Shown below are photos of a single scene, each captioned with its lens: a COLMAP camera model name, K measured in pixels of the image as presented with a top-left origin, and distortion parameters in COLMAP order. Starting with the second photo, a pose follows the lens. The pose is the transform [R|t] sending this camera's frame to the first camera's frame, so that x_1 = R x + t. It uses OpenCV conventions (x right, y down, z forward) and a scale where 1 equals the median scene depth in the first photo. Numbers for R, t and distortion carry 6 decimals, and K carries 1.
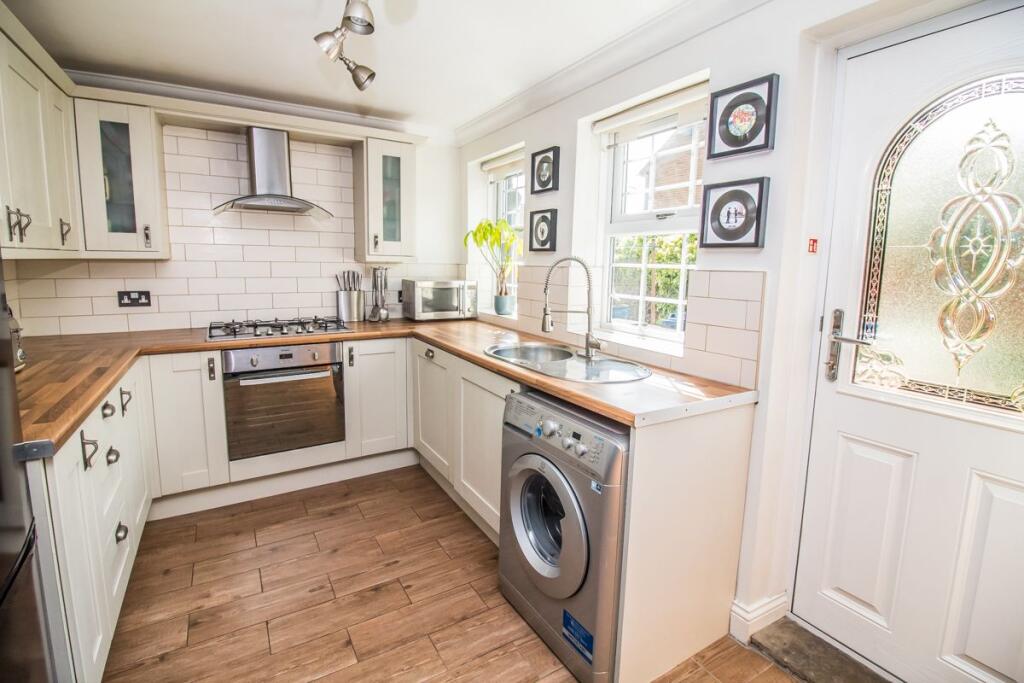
lens RADIAL K [[475.9, 0, 511.9], [0, 475.9, 324.4], [0, 0, 1]] dist [-0.002047, -0.000231]
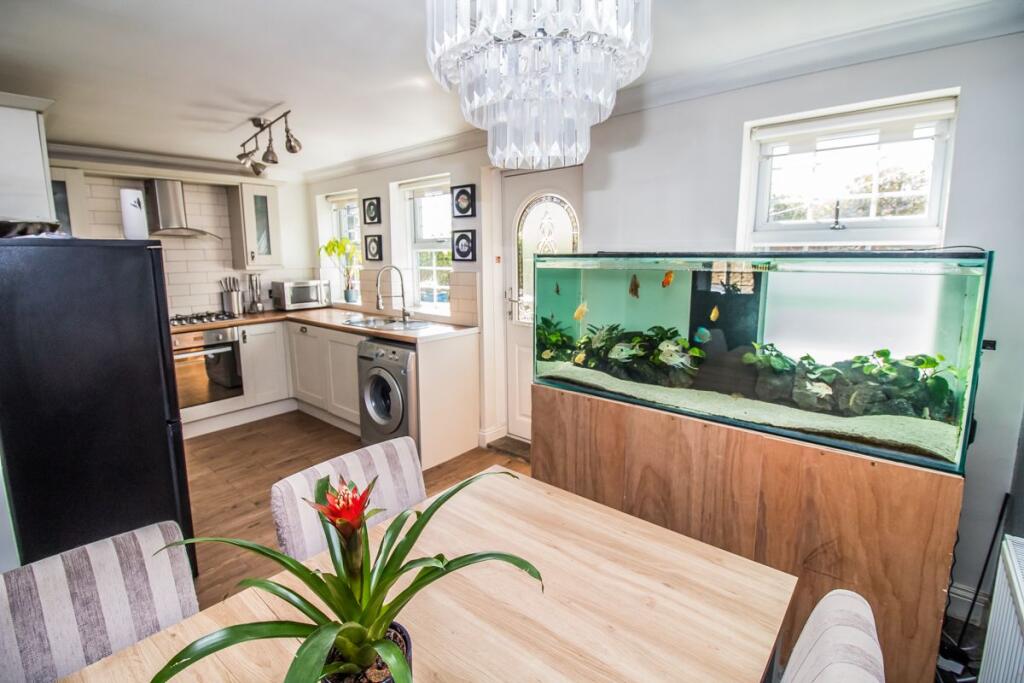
lens RADIAL K [[475.9, 0, 511.9], [0, 475.9, 324.4], [0, 0, 1]] dist [-0.002047, -0.000231]
pose [[0.948227, -0.073043, 0.309079, -0.007275], [0.066640, 0.997288, 0.031240, 0.041108], [-0.310523, -0.009025, 0.950523, -0.661631]]
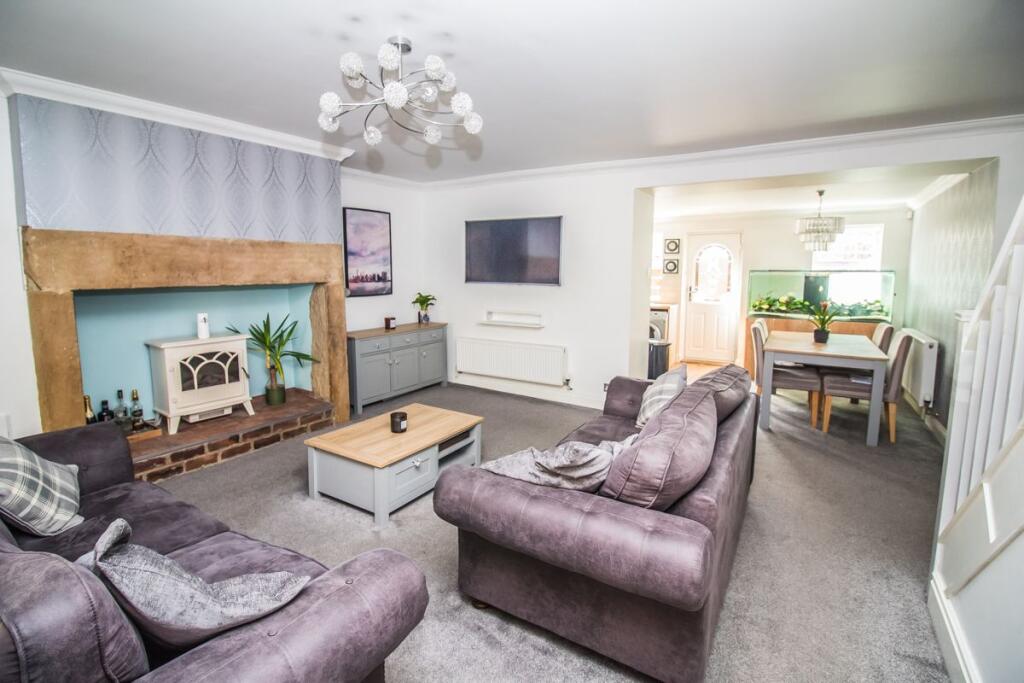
lens RADIAL K [[475.9, 0, 511.9], [0, 475.9, 324.4], [0, 0, 1]] dist [-0.002047, -0.000231]
pose [[0.901239, -0.064315, 0.428522, -1.792245], [0.069959, 0.997547, 0.002585, 0.126613], [-0.427637, 0.027649, 0.903528, -1.505297]]
